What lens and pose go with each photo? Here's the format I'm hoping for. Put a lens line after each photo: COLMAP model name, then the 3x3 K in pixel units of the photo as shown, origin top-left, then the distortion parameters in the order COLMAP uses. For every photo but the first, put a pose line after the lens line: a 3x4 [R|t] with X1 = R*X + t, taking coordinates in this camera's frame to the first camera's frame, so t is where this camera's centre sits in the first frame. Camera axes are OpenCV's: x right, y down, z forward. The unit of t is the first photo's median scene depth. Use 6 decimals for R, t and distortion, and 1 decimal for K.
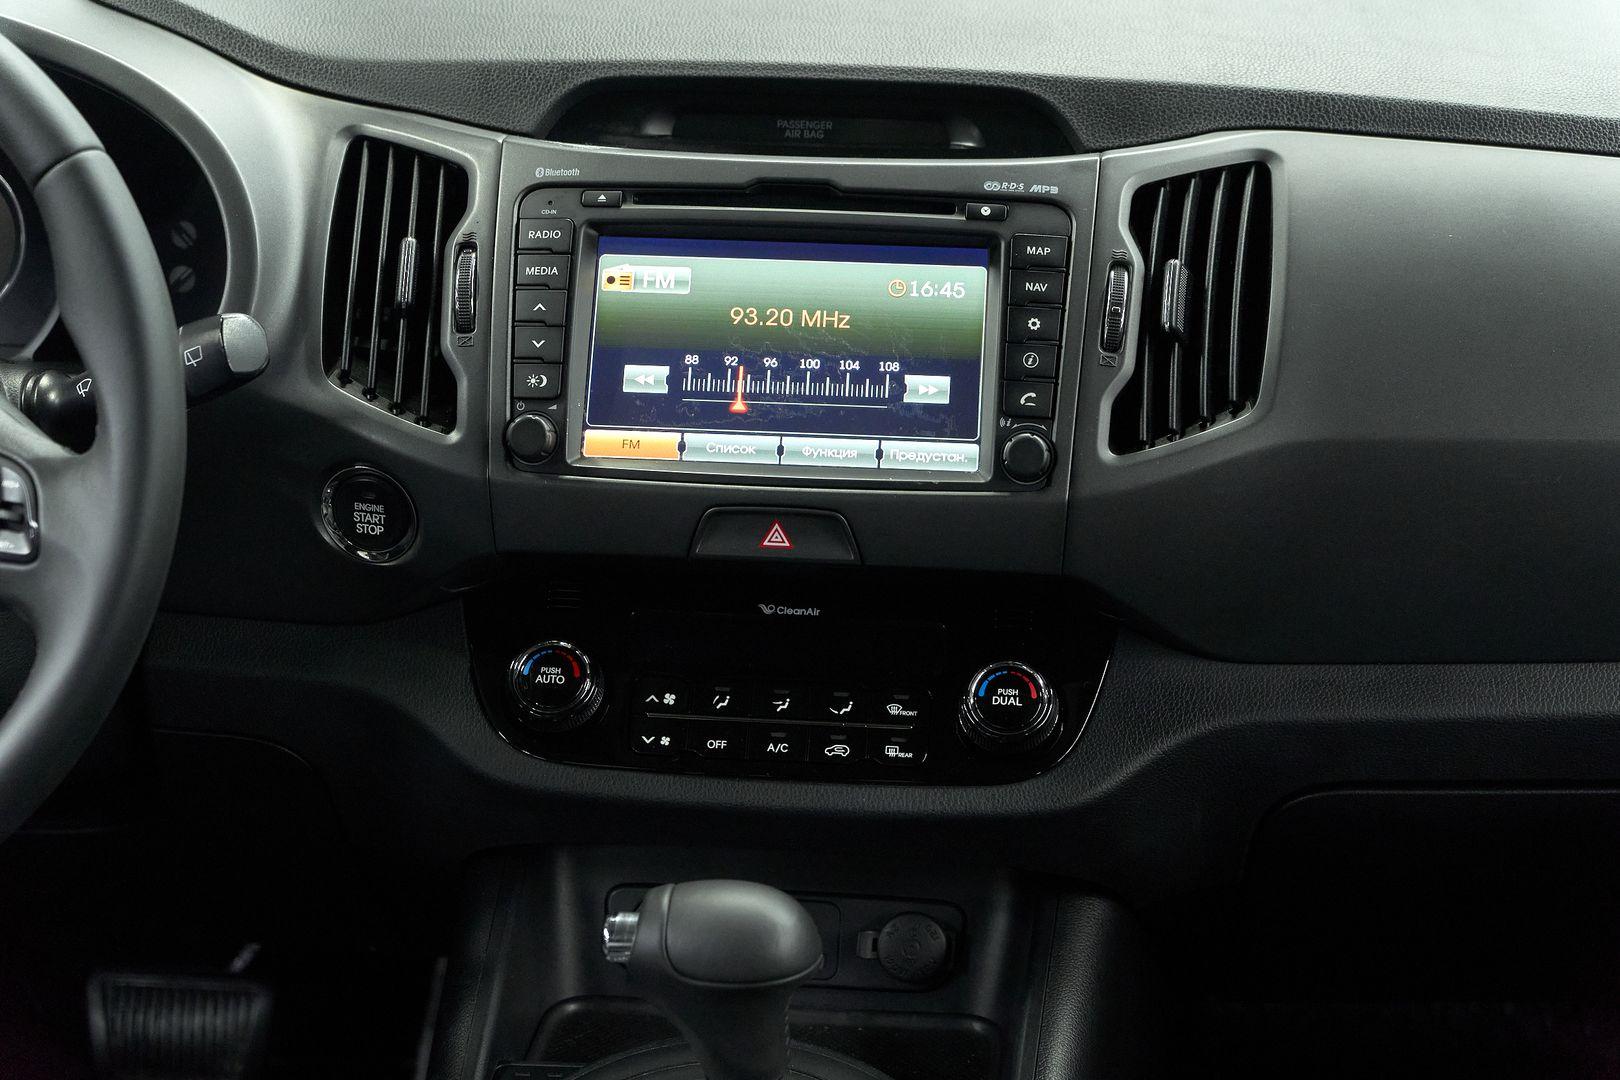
lens RADIAL K [[3223.8, 0, 809.4], [0, 3223.8, 534.5], [0, 0, 1]] dist [-0.084176, 0.000000]
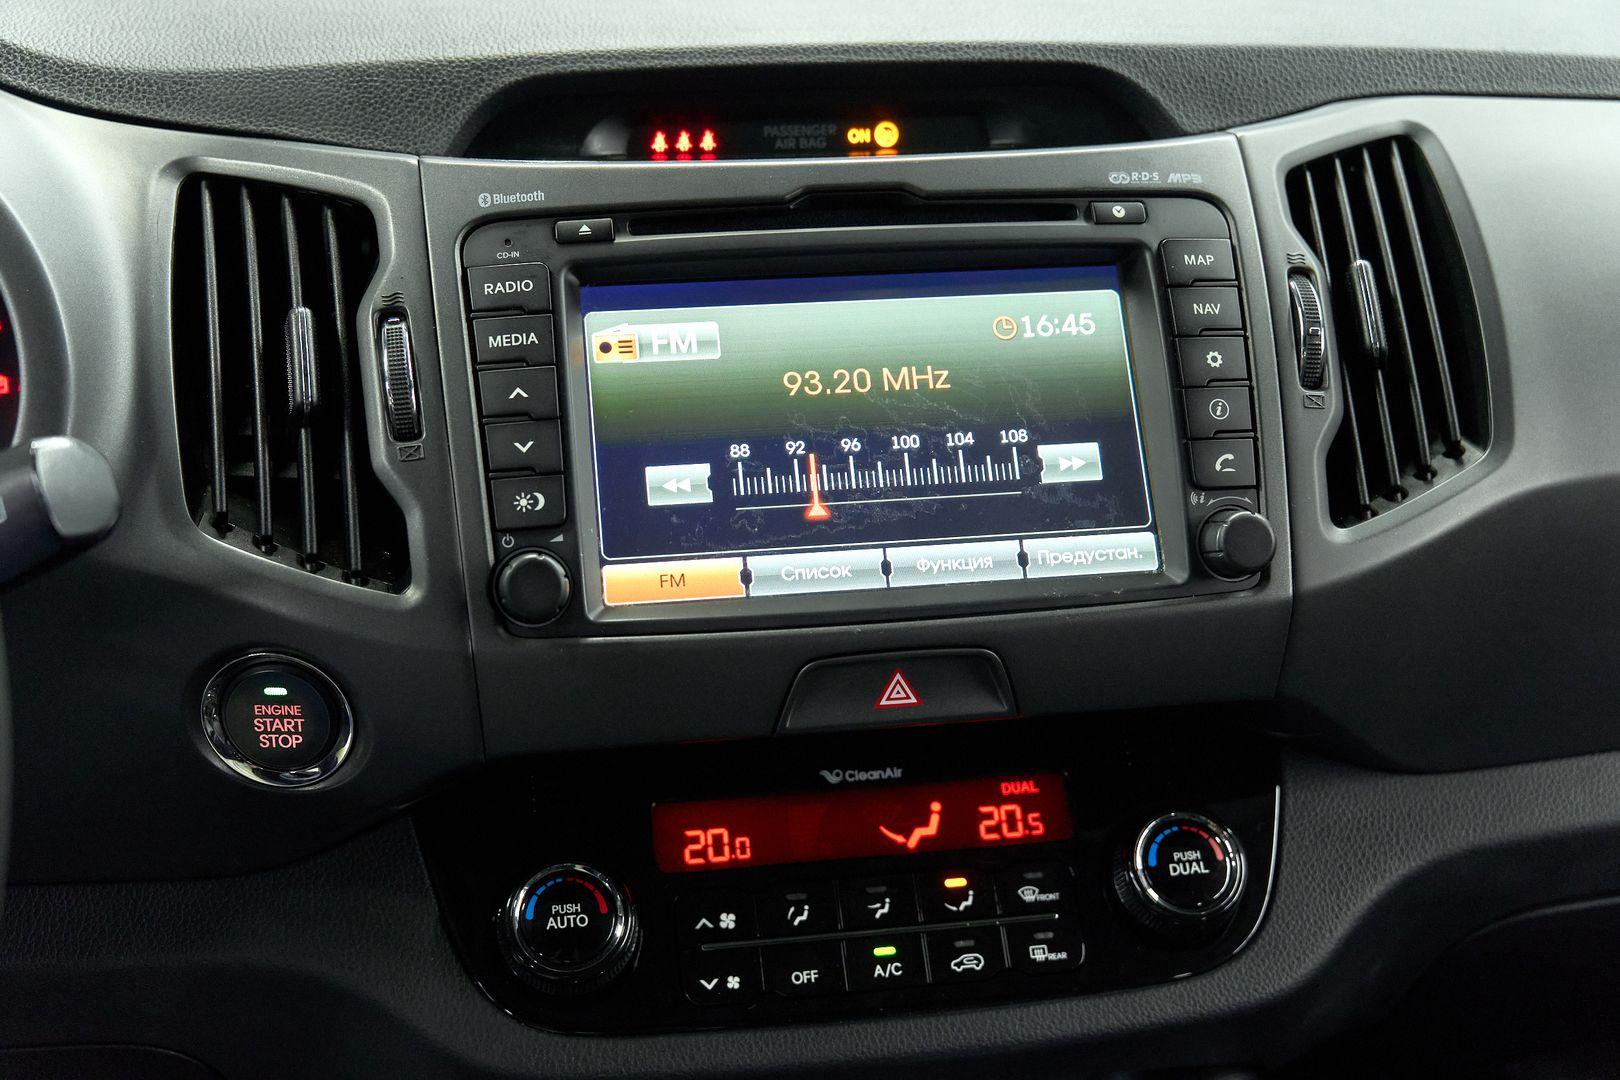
lens RADIAL K [[1975.8, 0, 812.3], [0, 1975.8, 549.8], [0, 0, 1]] dist [-0.003831, 0.000000]
pose [[0.967937, -0.099818, 0.230510, -0.121952], [0.099131, 0.994967, 0.014587, -0.037396], [-0.230806, 0.008732, 0.972961, 0.576754]]
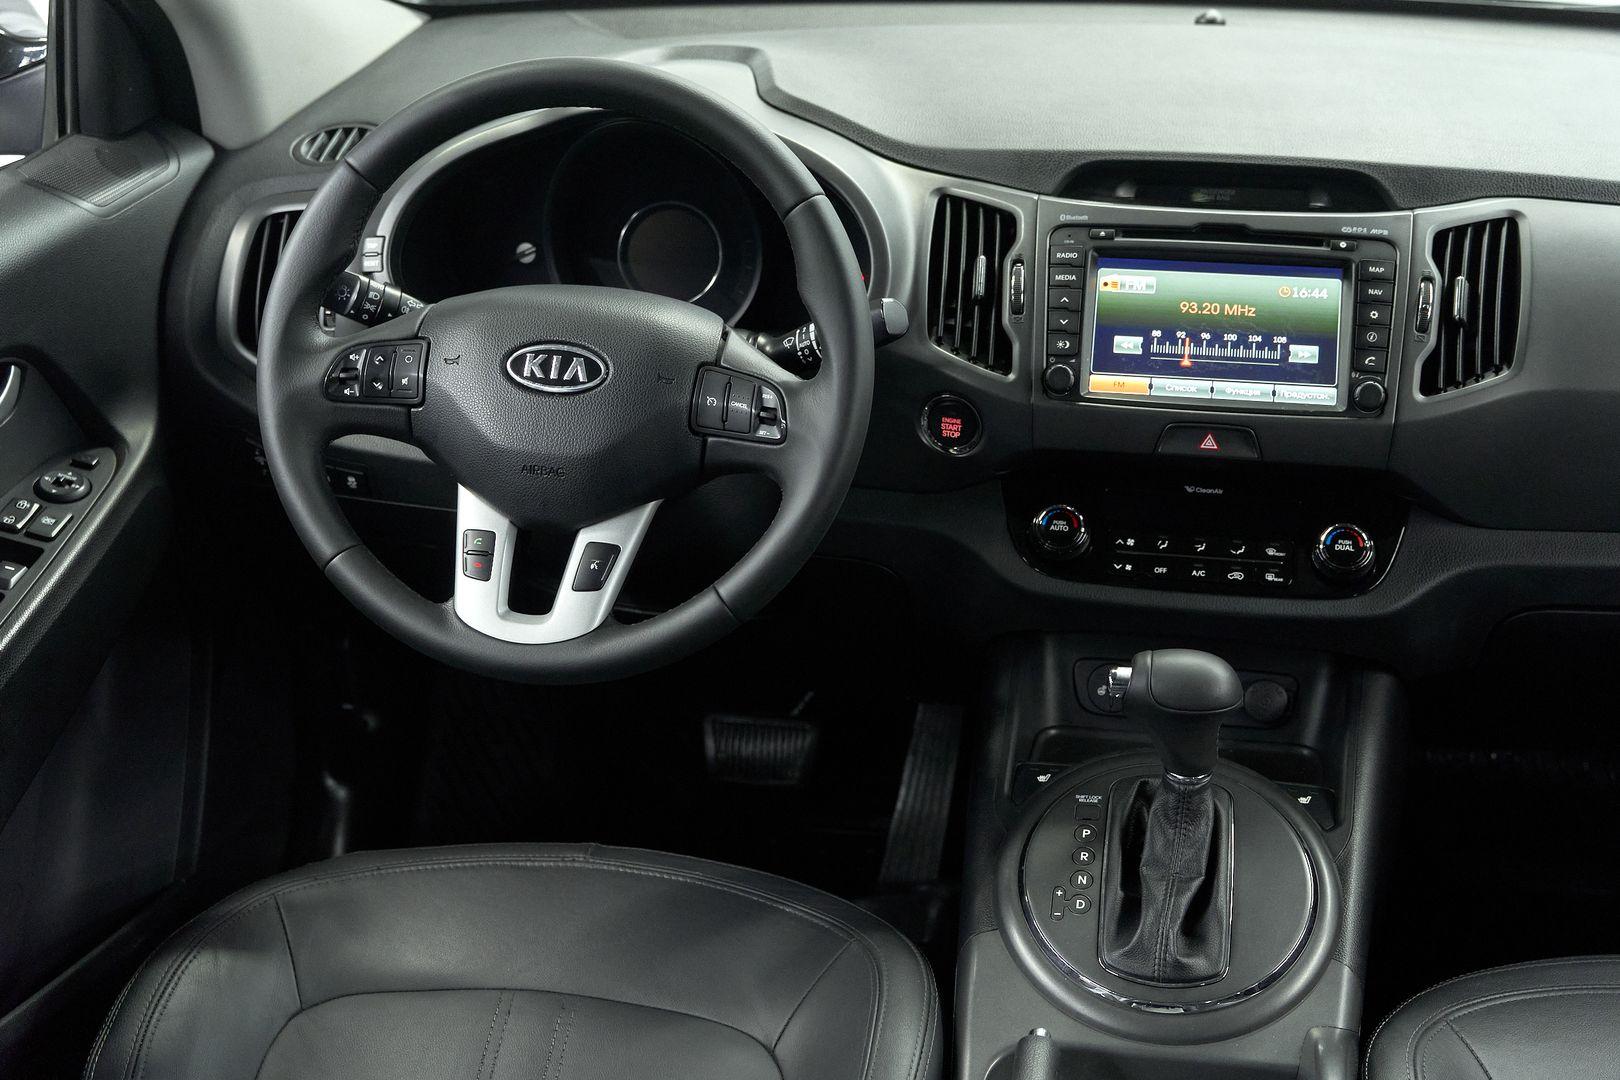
lens RADIAL K [[2073.8, 0, 840.5], [0, 2073.8, 506.5], [0, 0, 1]] dist [0.021081, 0.000000]
pose [[0.997558, 0.024077, -0.065560, -0.124772], [-0.023399, 0.999665, 0.011098, 0.025385], [0.065805, -0.009536, 0.997787, -0.060994]]
